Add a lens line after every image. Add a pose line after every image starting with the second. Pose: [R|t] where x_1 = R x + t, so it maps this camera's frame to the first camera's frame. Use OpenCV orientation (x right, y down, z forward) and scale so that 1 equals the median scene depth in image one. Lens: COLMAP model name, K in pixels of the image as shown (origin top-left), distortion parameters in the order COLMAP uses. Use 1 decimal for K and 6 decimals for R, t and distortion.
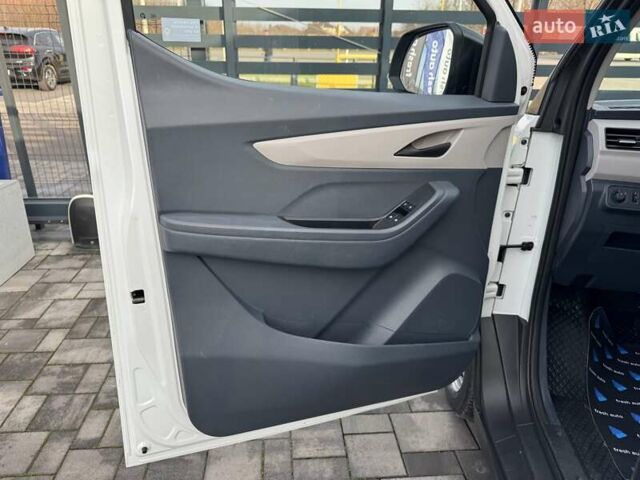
lens RADIAL K [[454.4, 0, 322.7], [0, 454.4, 234.7], [0, 0, 1]] dist [0.035668, -0.041732]
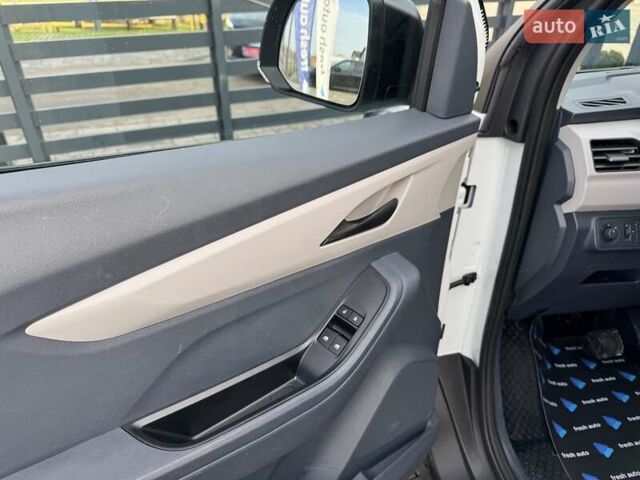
lens RADIAL K [[454.4, 0, 318.3], [0, 454.4, 250.0], [0, 0, 1]] dist [0.035668, -0.041732]
pose [[0.952287, -0.177022, 0.248619, 0.009230], [0.134391, 0.974595, 0.179175, -0.241145], [-0.274021, -0.137214, 0.951885, 0.399820]]
